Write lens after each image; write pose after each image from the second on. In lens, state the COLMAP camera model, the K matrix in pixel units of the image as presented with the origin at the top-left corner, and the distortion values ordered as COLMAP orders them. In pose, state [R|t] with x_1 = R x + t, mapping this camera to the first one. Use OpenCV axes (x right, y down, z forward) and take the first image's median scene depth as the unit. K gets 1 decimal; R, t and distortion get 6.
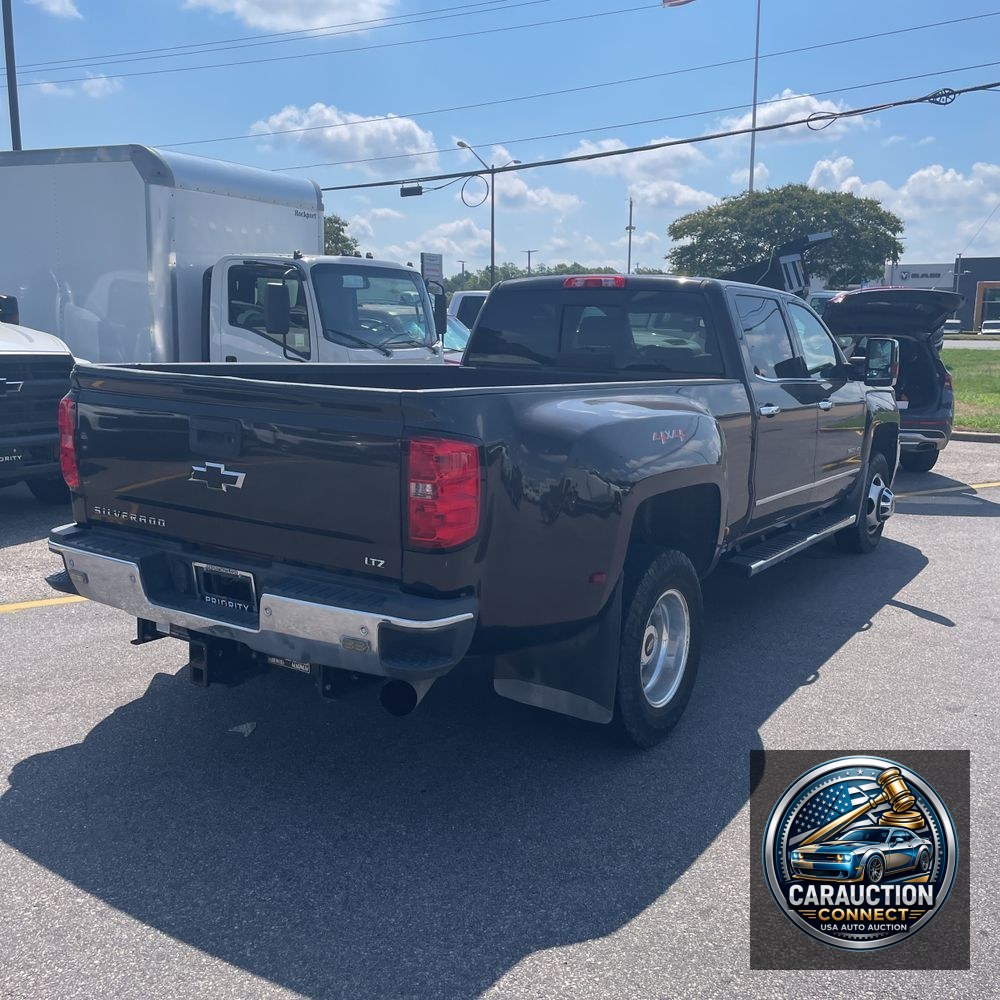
lens RADIAL K [[1033.7, 0, 511.2], [0, 1033.7, 496.6], [0, 0, 1]] dist [0.108280, -0.204142]
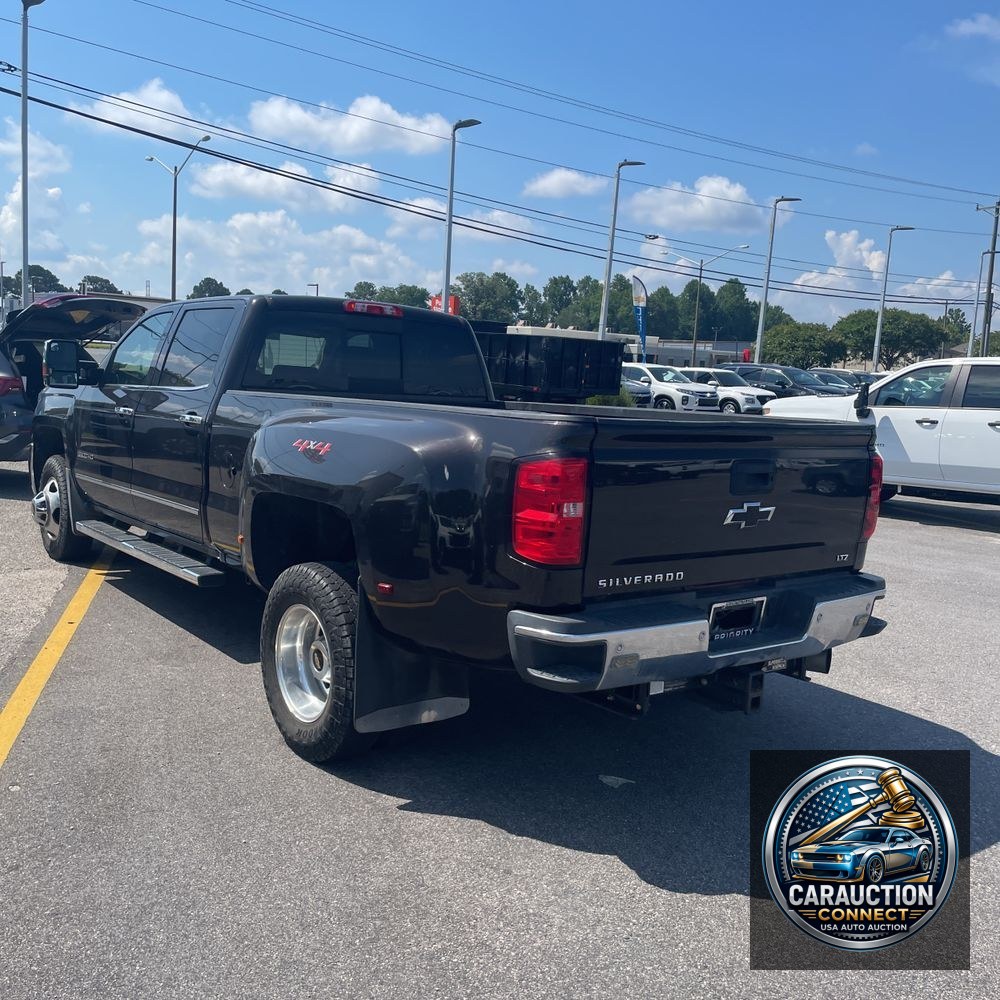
lens RADIAL K [[1010.6, 0, 498.1], [0, 1010.6, 505.6], [0, 0, 1]] dist [0.107967, -0.168012]
pose [[0.319390, -0.129332, 0.938756, -0.212510], [0.105237, 0.989356, 0.100499, -0.025445], [-0.941762, 0.066694, 0.329601, 0.142601]]
